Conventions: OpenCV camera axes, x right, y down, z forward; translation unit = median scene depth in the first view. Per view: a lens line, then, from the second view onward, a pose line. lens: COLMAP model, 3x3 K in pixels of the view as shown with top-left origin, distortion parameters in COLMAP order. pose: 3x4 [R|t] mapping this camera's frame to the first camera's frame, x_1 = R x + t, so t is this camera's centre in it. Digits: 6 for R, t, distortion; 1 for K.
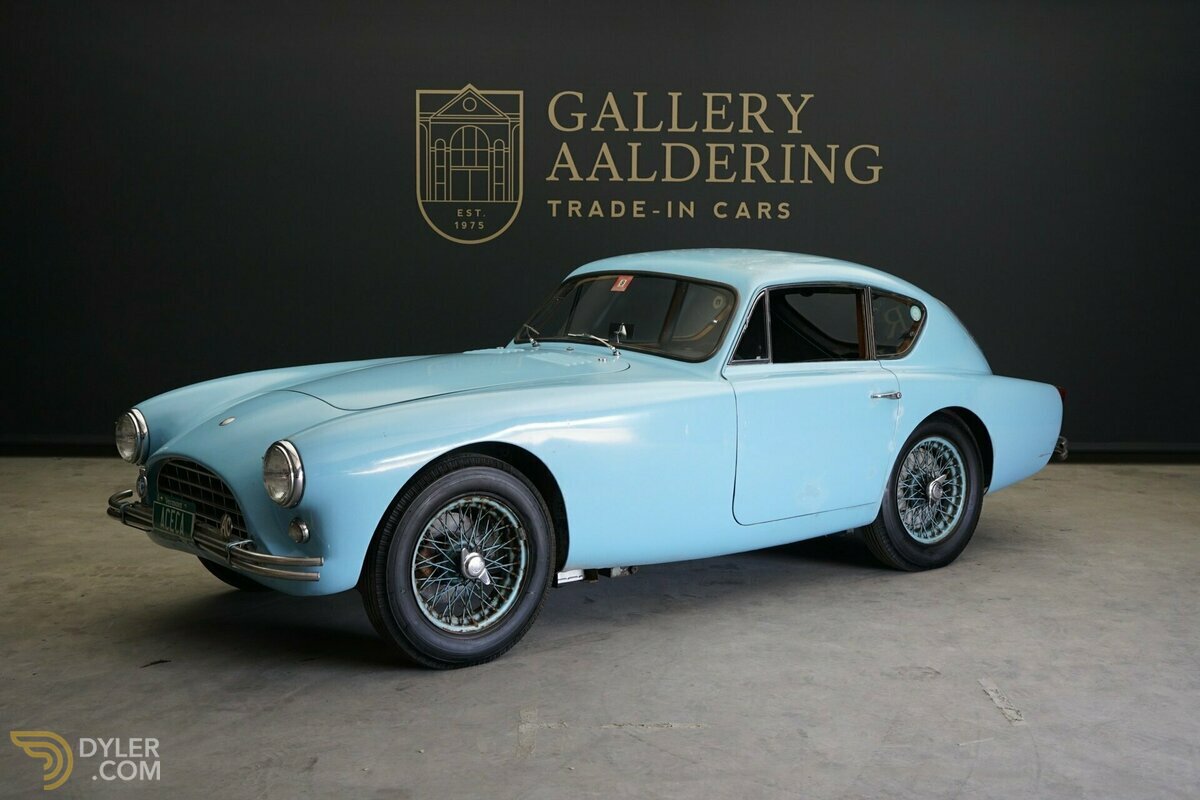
lens RADIAL K [[1606.9, 0, 600.0], [0, 1606.9, 400.0], [0, 0, 1]] dist [-0.016454, 0.010045]
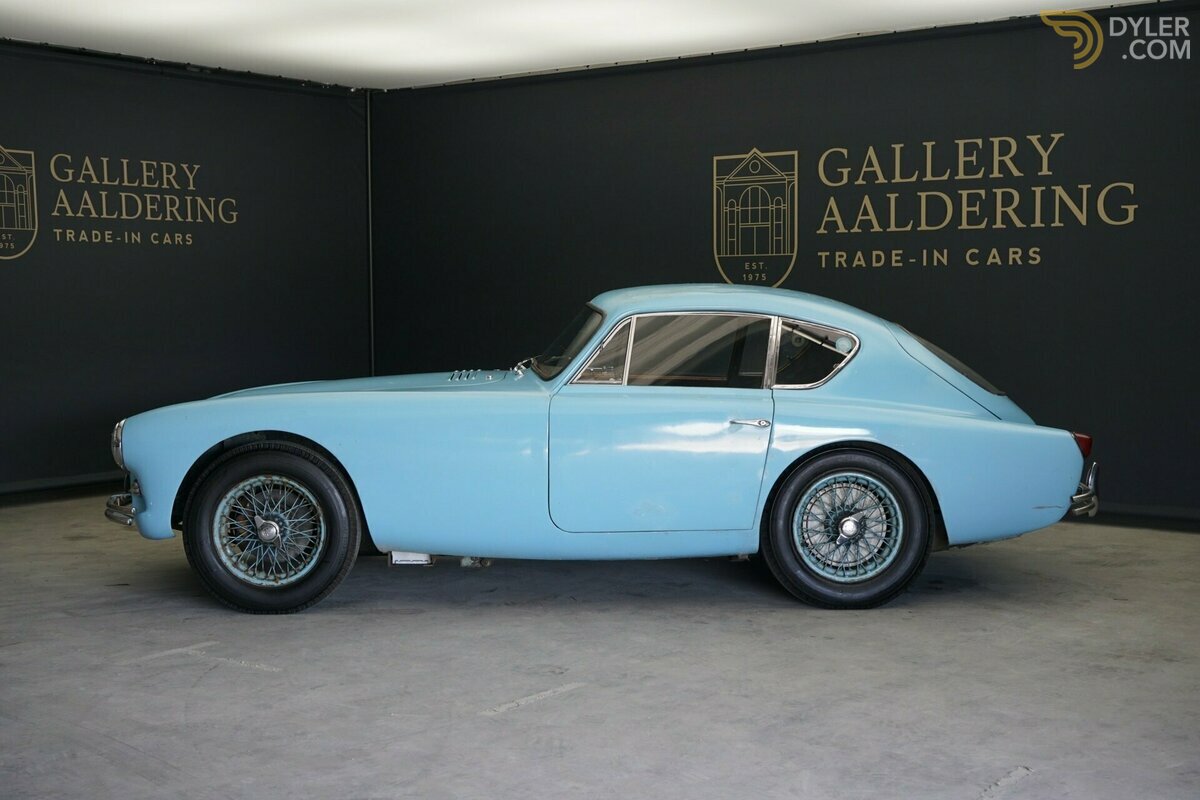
lens RADIAL K [[1520.9, 0, 600.0], [0, 1520.9, 400.0], [0, 0, 1]] dist [-0.011762, -0.005083]
pose [[0.786908, 0.030420, -0.616321, 0.675391], [-0.063311, 0.997493, -0.031601, 0.018919], [0.613814, 0.063887, 0.786861, 0.188037]]
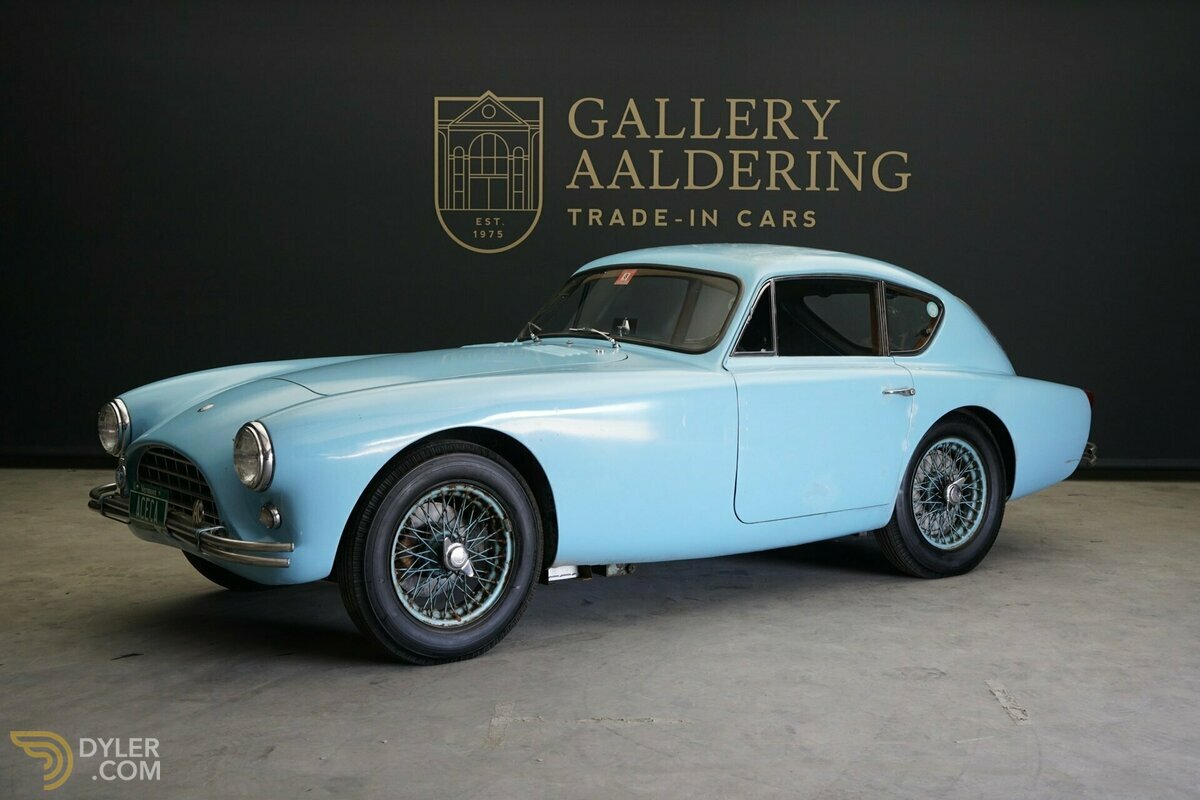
lens RADIAL K [[1606.9, 0, 600.0], [0, 1606.9, 400.0], [0, 0, 1]] dist [-0.016454, 0.010045]
pose [[0.999258, 0.002722, -0.038427, 0.035845], [-0.003849, 0.999564, -0.029290, 0.030230], [0.038331, 0.029417, 0.998832, 0.034126]]
